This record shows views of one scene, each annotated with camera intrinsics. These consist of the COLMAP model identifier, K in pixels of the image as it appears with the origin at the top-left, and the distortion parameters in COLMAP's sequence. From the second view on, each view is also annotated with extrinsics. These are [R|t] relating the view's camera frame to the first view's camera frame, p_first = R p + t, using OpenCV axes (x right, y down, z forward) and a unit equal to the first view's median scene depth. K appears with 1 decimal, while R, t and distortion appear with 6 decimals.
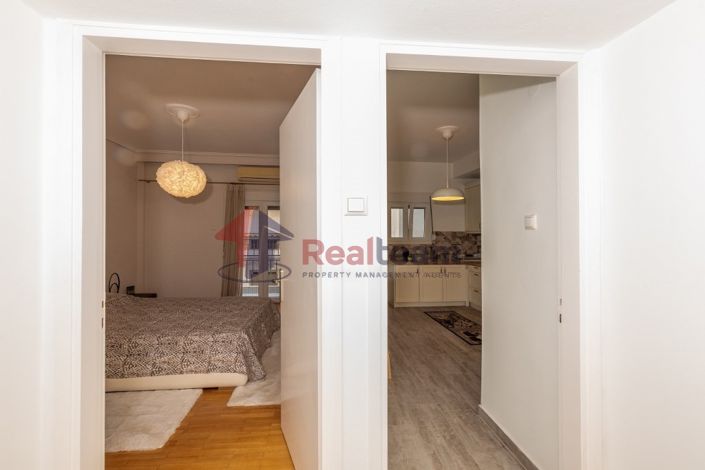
lens RADIAL K [[301.3, 0, 352.7], [0, 301.3, 234.6], [0, 0, 1]] dist [-0.000118, 0.000001]
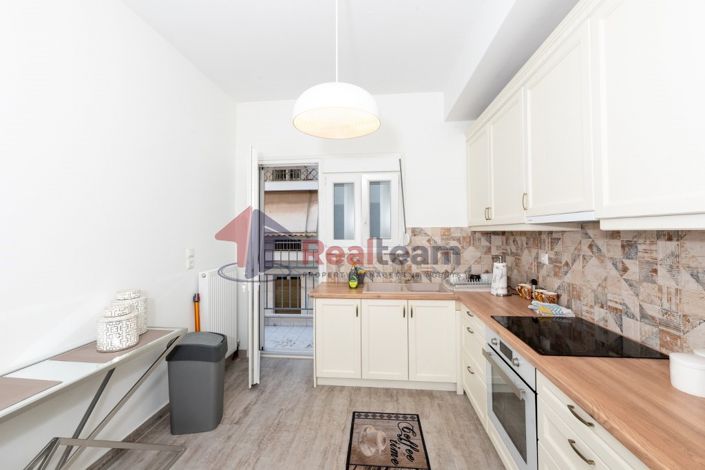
lens RADIAL K [[301.3, 0, 353.0], [0, 301.3, 233.8], [0, 0, 1]] dist [-0.000118, 0.000001]
pose [[0.987864, -0.007743, -0.155131, 0.261937], [0.008193, 0.999964, 0.002261, -0.002049], [0.155108, -0.003504, 0.987891, 0.477784]]
